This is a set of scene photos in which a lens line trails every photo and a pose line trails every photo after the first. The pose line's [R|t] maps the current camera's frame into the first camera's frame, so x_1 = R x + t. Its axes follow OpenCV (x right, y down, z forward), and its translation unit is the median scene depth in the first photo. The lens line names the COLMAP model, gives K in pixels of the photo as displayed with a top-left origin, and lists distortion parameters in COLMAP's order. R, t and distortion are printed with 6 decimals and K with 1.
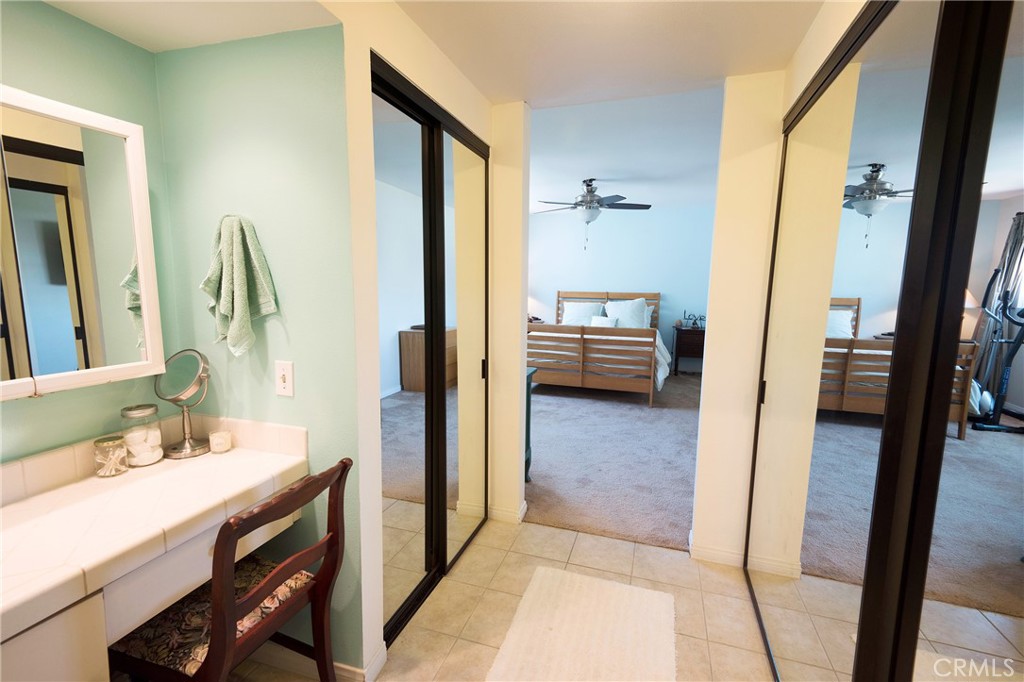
lens RADIAL K [[429.3, 0, 510.7], [0, 429.3, 339.9], [0, 0, 1]] dist [0.022554, -0.000001]
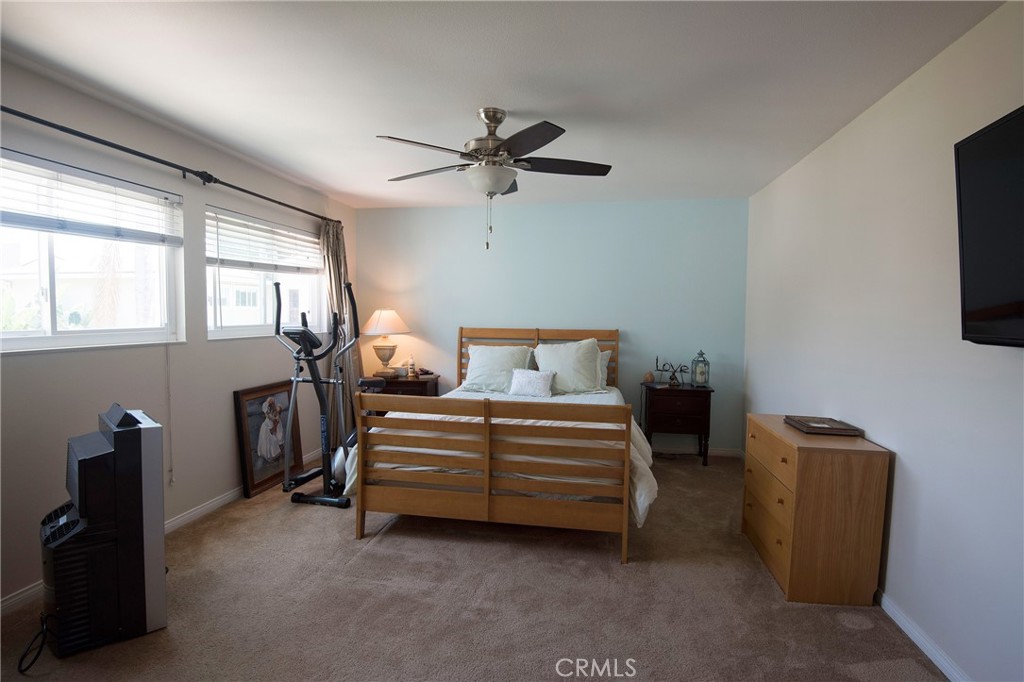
lens RADIAL K [[483.0, 0, 515.1], [0, 483.0, 346.9], [0, 0, 1]] dist [0.003160, -0.024188]
pose [[0.986713, -0.013137, 0.161939, 0.106891], [0.023606, 0.997741, -0.062896, -0.056233], [-0.160747, 0.065883, 0.984794, 0.429818]]
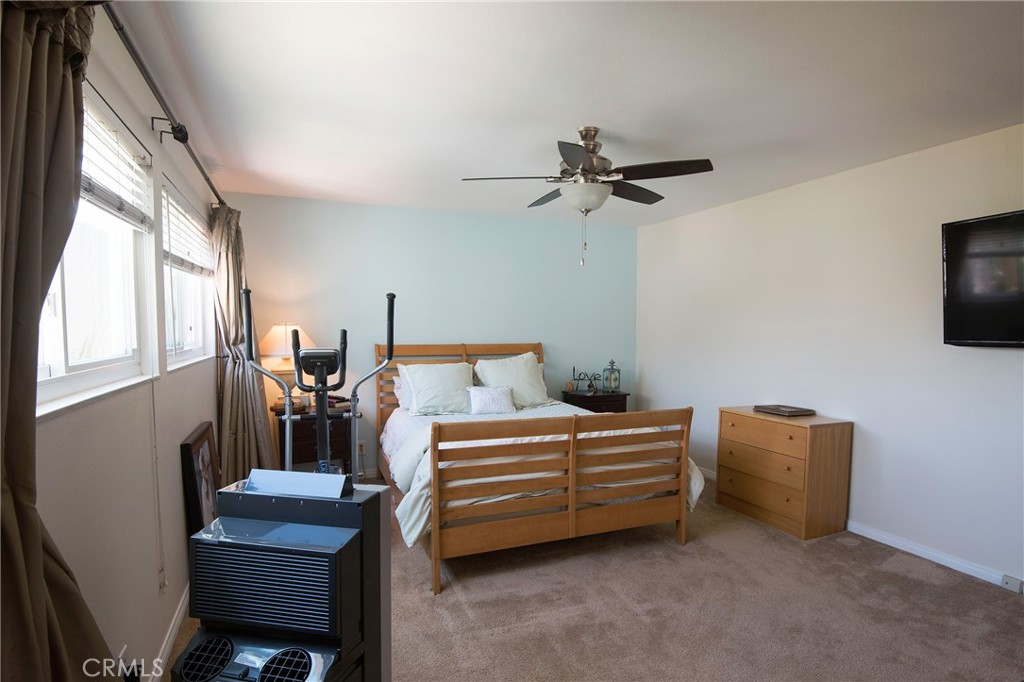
lens RADIAL K [[514.8, 0, 509.3], [0, 514.8, 362.1], [0, 0, 1]] dist [-0.003512, -0.000595]
pose [[0.755047, -0.053658, 0.653471, -0.270952], [0.094270, 0.995175, -0.027208, -0.083425], [-0.648858, 0.082146, 0.756463, 0.578984]]
